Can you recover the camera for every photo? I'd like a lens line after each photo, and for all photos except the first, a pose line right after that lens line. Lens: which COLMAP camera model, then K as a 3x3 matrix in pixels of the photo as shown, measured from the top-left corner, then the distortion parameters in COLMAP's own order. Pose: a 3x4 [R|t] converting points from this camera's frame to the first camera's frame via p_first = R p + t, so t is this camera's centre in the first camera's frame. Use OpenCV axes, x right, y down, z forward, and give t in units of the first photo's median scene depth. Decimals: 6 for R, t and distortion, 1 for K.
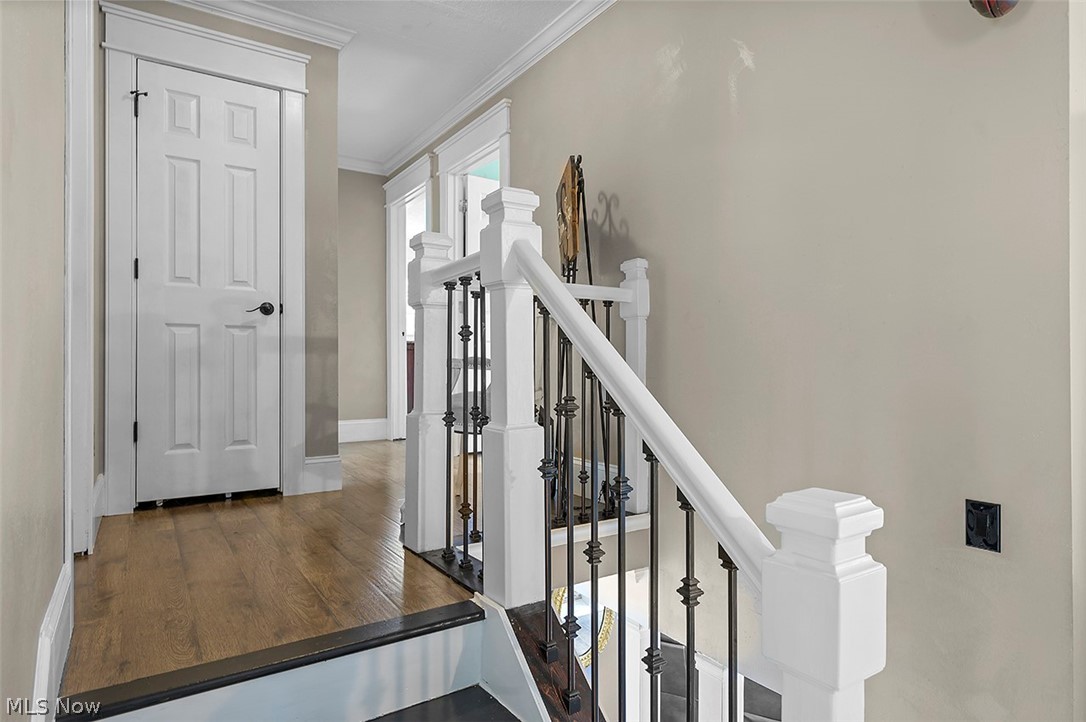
lens RADIAL K [[618.3, 0, 541.3], [0, 618.3, 363.1], [0, 0, 1]] dist [-0.001302, -0.000048]
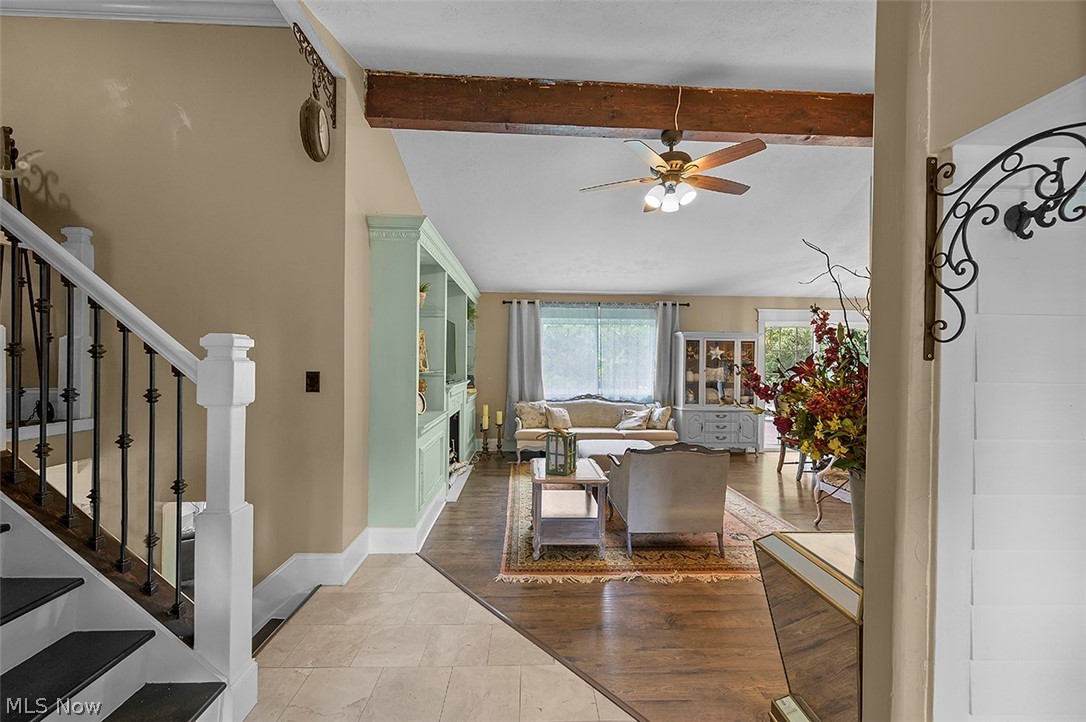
lens RADIAL K [[421.8, 0, 539.3], [0, 421.8, 360.6], [0, 0, 1]] dist [-0.001423, -0.000197]
pose [[0.511958, 0.001314, 0.859010, -0.116778], [-0.013586, 0.999886, 0.006568, 0.097770], [-0.858903, -0.015033, 0.511917, -0.308850]]
